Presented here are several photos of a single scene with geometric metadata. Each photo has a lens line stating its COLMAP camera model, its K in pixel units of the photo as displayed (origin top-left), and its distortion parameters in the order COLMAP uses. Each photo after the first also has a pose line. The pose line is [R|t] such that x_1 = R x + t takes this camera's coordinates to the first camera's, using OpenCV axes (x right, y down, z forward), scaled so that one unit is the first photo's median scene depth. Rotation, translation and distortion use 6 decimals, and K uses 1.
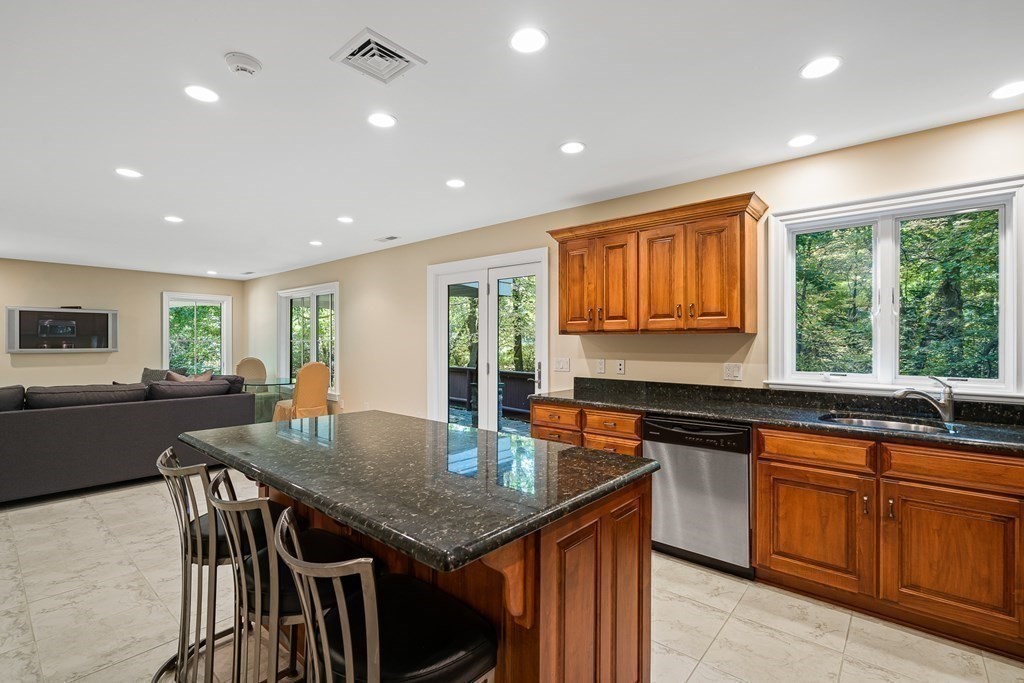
lens RADIAL K [[464.9, 0, 512.0], [0, 464.9, 337.0], [0, 0, 1]] dist [-0.008294, 0.000681]
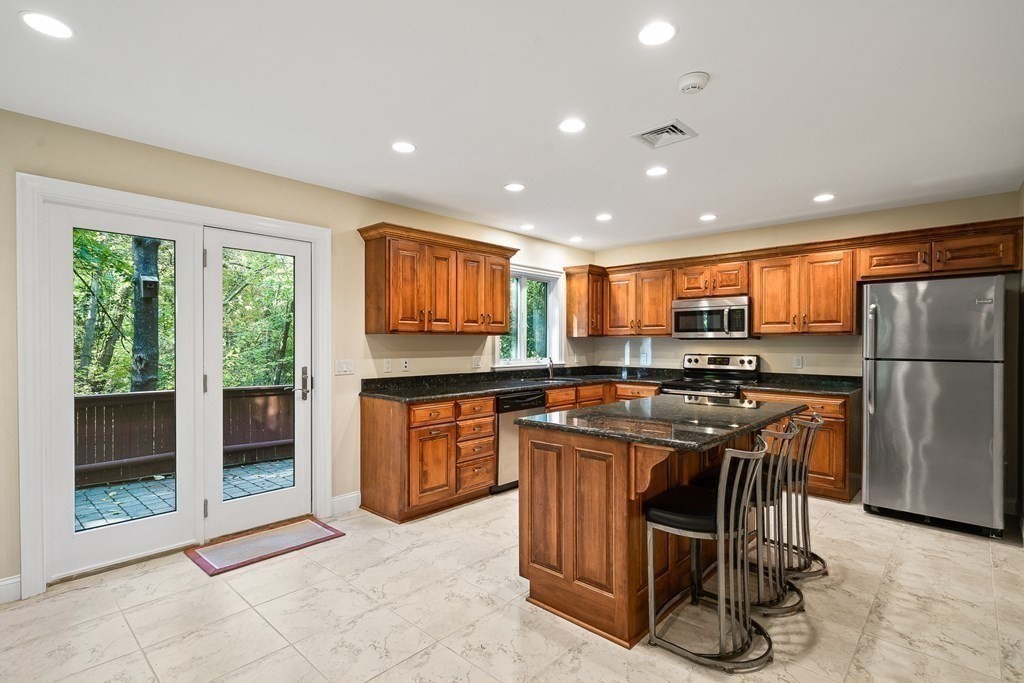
lens RADIAL K [[496.0, 0, 512.0], [0, 496.0, 344.6], [0, 0, 1]] dist [0.003018, -0.000852]
pose [[0.038810, -0.009904, 0.999198, -1.005250], [-0.009134, 0.999906, 0.010266, 0.003956], [-0.999205, -0.009525, 0.038716, 0.787803]]
